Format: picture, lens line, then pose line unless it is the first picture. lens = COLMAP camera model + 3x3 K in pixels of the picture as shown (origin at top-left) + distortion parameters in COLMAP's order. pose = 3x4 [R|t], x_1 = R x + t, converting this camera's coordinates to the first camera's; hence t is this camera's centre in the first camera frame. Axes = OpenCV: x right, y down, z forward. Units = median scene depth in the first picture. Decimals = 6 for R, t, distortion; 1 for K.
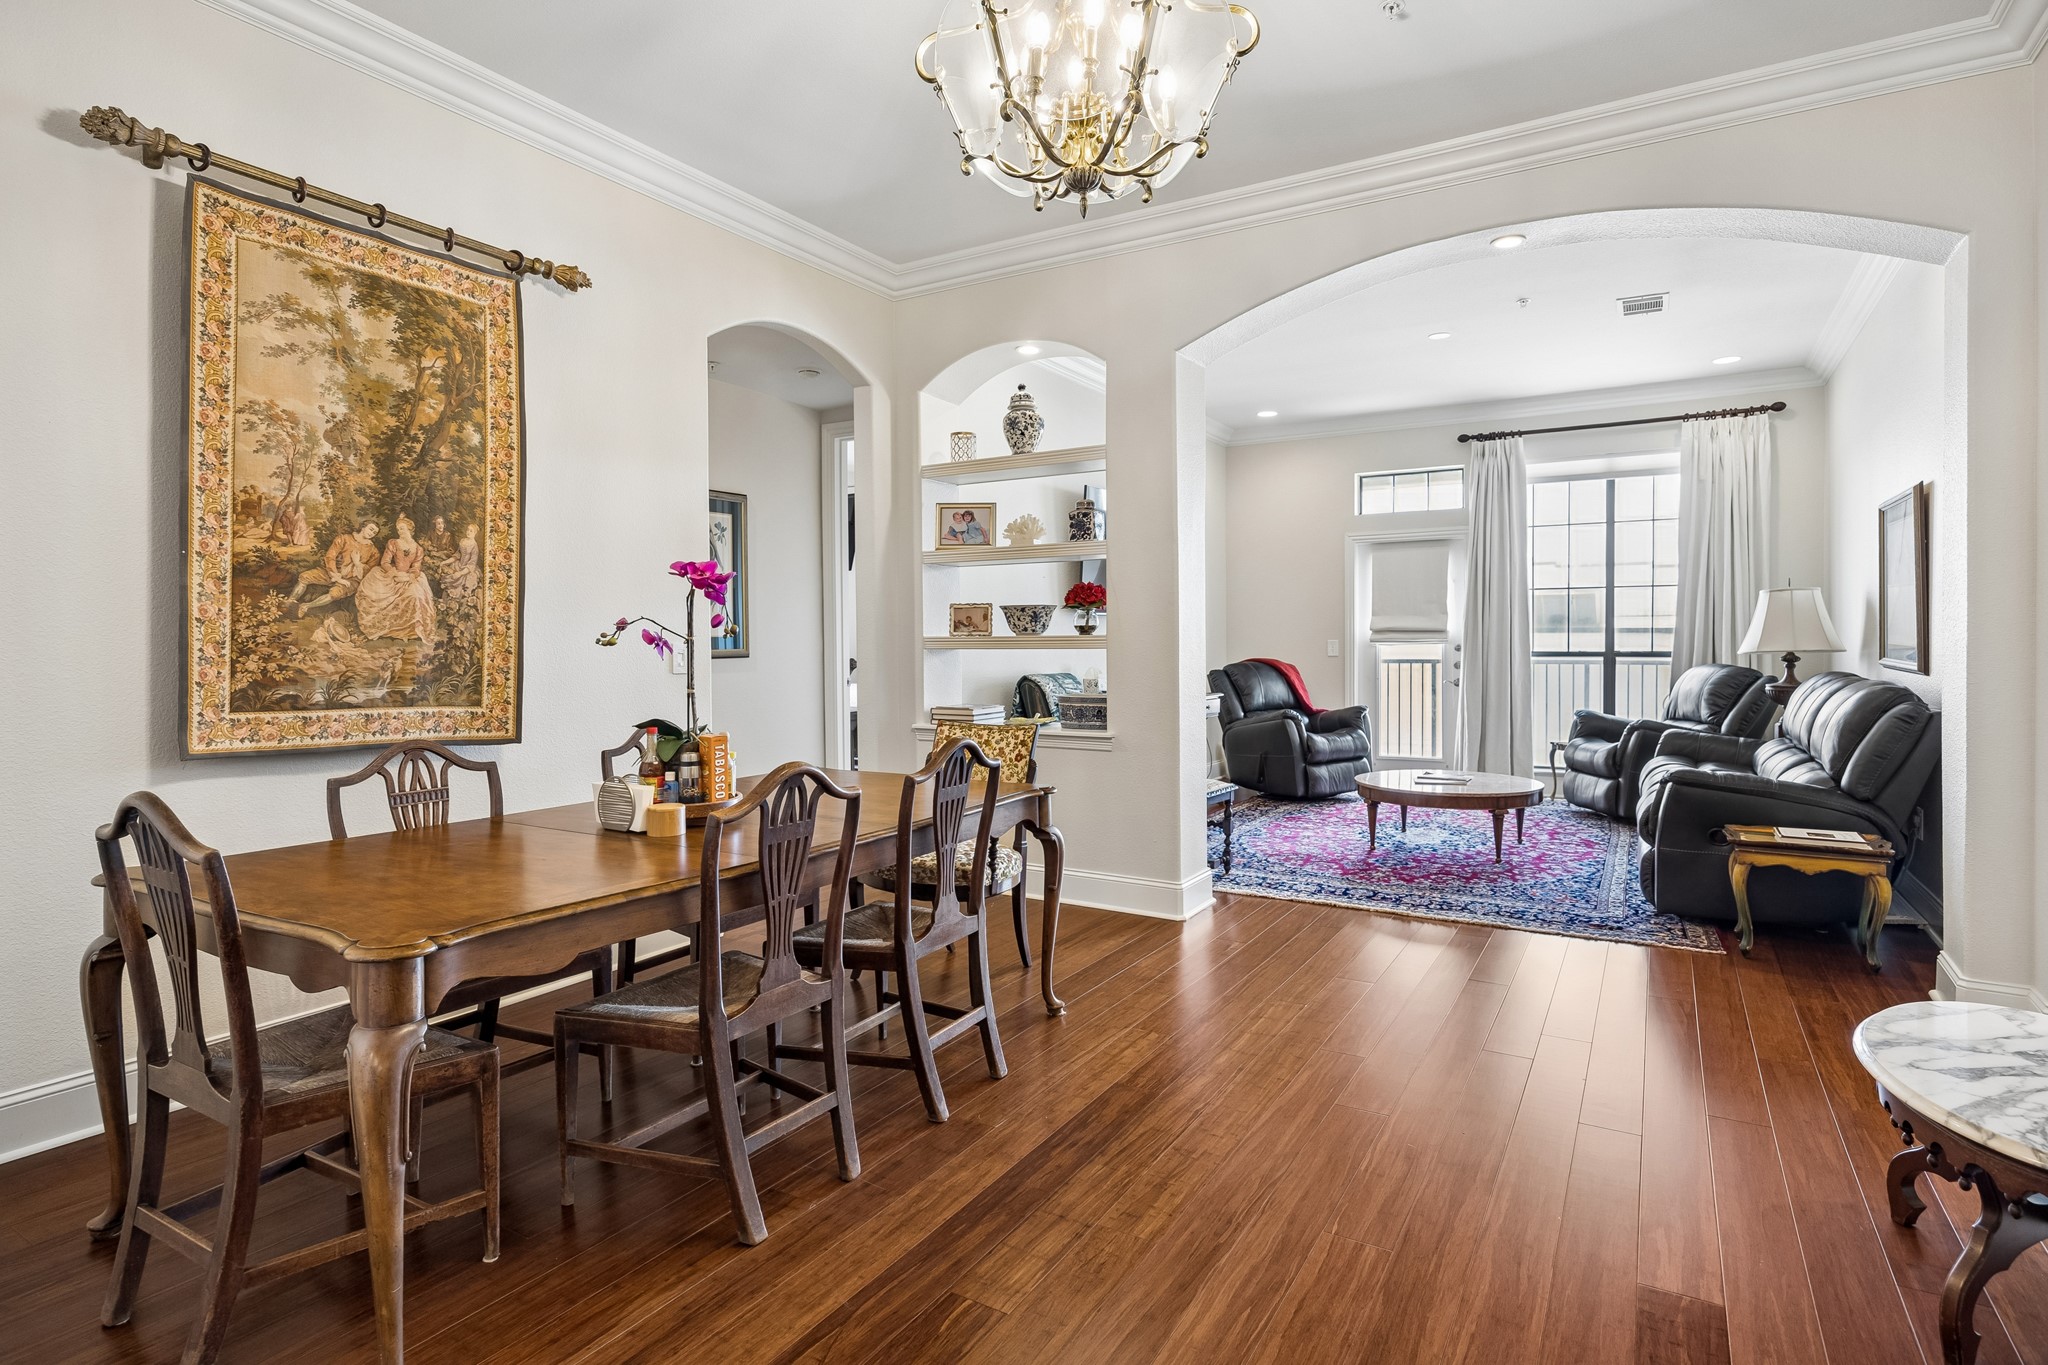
lens RADIAL K [[1042.9, 0, 1034.4], [0, 1042.9, 663.7], [0, 0, 1]] dist [-0.001888, 0.000783]
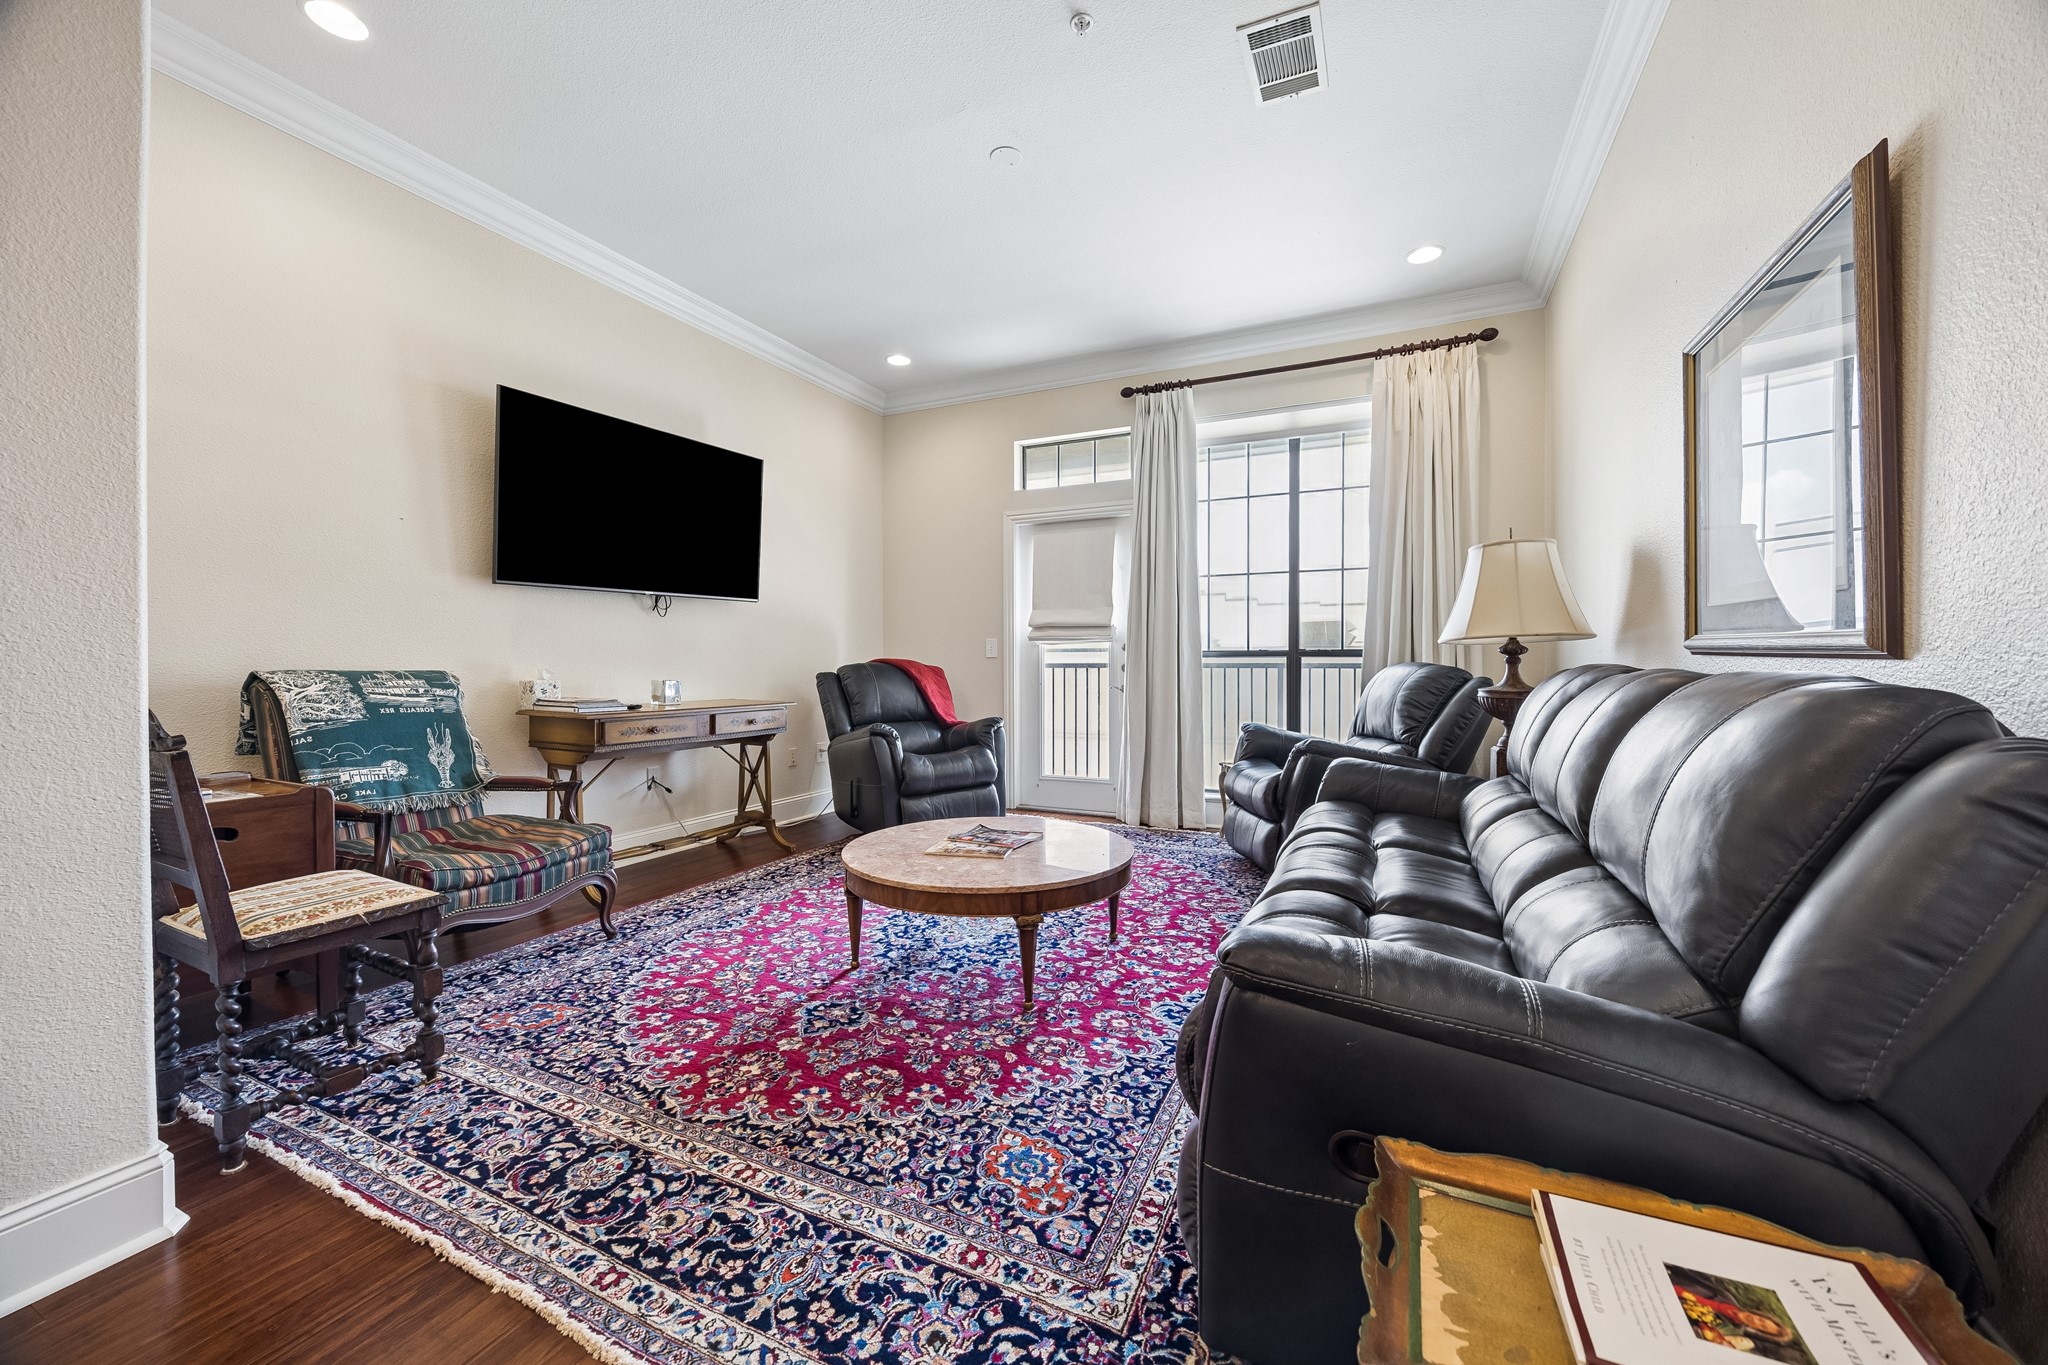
lens RADIAL K [[796.5, 0, 1017.3], [0, 796.5, 668.0], [0, 0, 1]] dist [0.000314, -0.000016]
pose [[0.995270, 0.003334, 0.097090, 0.298982], [-0.002155, 0.999923, -0.012245, 0.011311], [-0.097123, 0.011978, 0.995200, 0.433969]]
